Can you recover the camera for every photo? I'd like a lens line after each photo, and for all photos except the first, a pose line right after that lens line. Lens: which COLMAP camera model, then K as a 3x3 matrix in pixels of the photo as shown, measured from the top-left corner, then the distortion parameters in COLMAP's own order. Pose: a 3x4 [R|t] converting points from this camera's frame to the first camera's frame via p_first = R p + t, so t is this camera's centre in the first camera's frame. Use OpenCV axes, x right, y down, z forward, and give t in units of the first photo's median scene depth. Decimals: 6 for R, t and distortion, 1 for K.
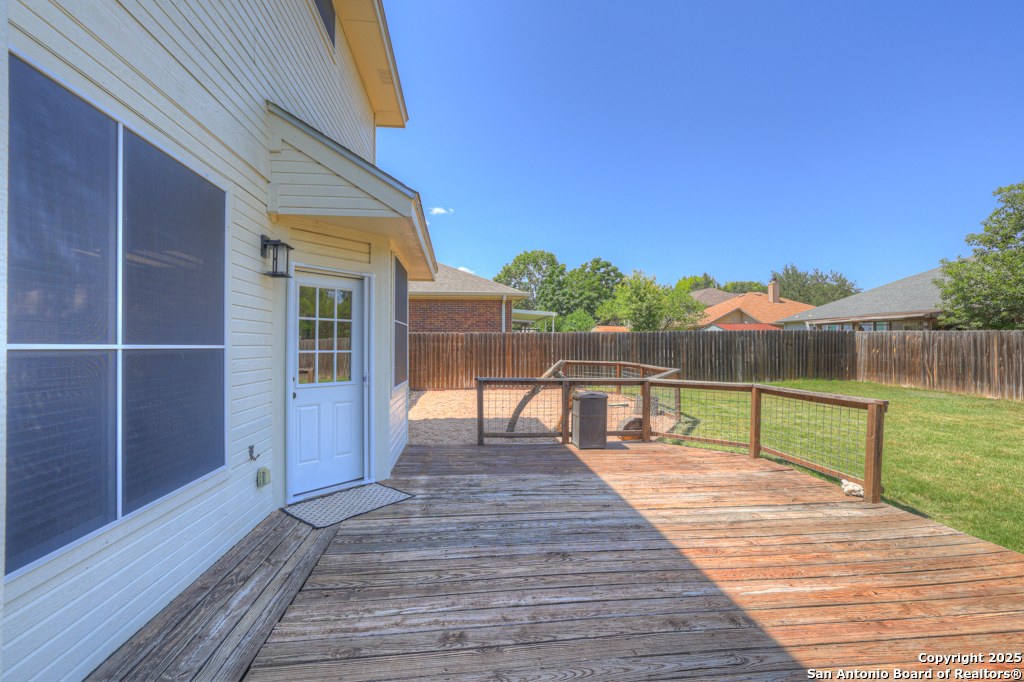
lens RADIAL K [[439.6, 0, 509.4], [0, 439.6, 341.7], [0, 0, 1]] dist [-0.036490, 0.013827]
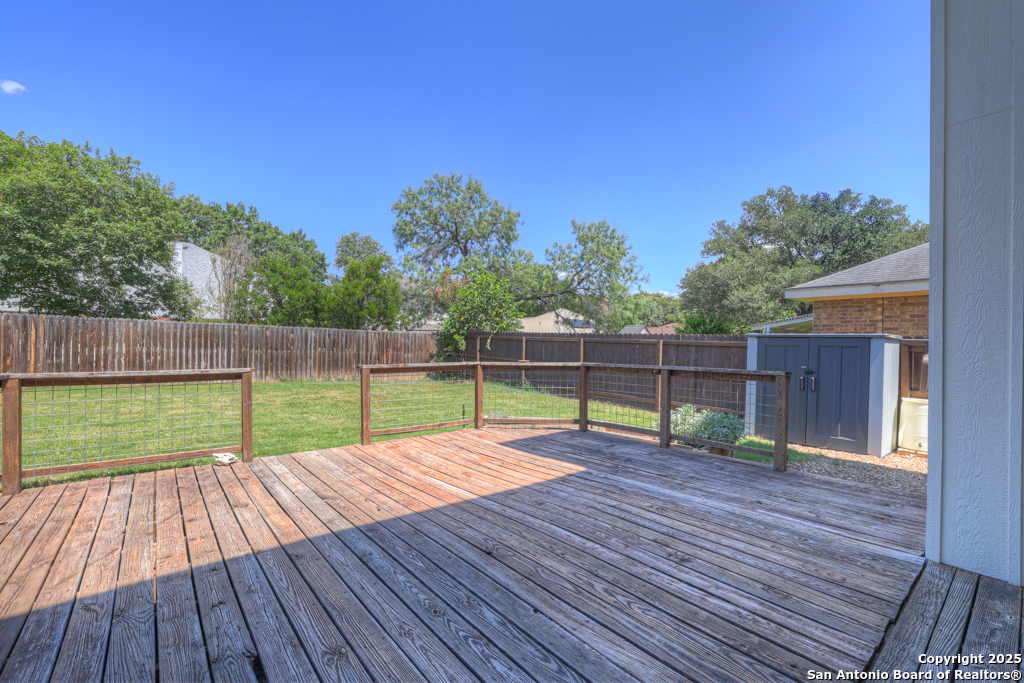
lens RADIAL K [[437.1, 0, 506.6], [0, 437.1, 343.7], [0, 0, 1]] dist [-0.050216, 0.019254]
pose [[-0.531991, -0.009330, 0.846698, -0.126873], [-0.017601, 0.999845, -0.000042, 0.017461], [-0.846567, -0.014925, -0.532073, 0.298483]]
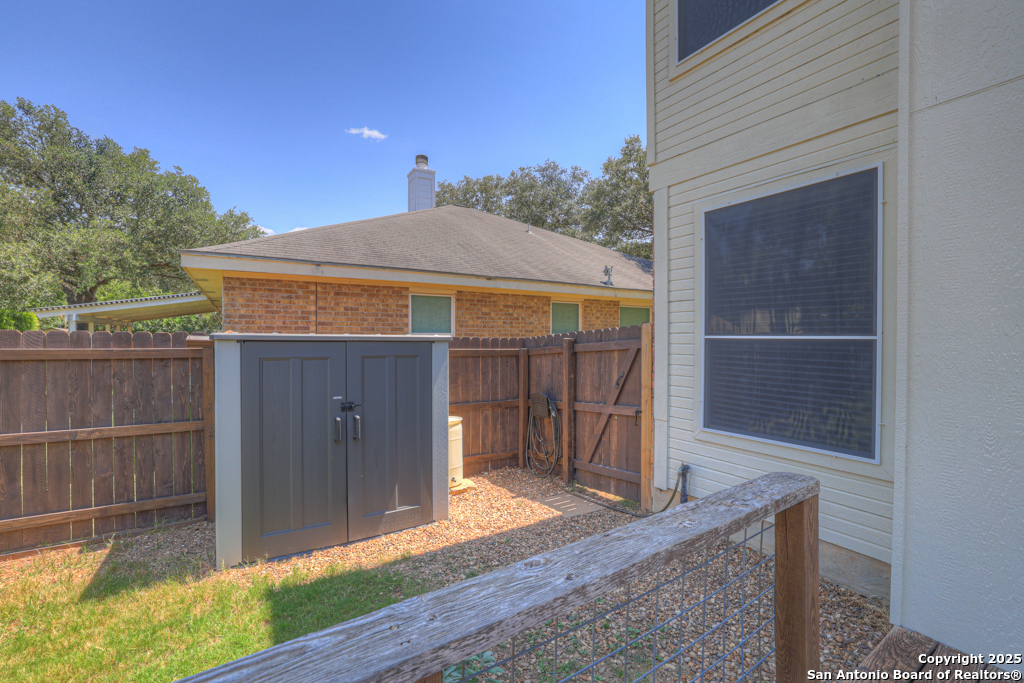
lens RADIAL K [[437.1, 0, 506.6], [0, 437.1, 343.7], [0, 0, 1]] dist [-0.050216, 0.019254]
pose [[-0.904641, 0.005958, -0.426132, 0.122899], [0.000272, 0.999910, 0.013402, 0.002274], [0.426174, 0.012009, -0.904562, 0.030664]]
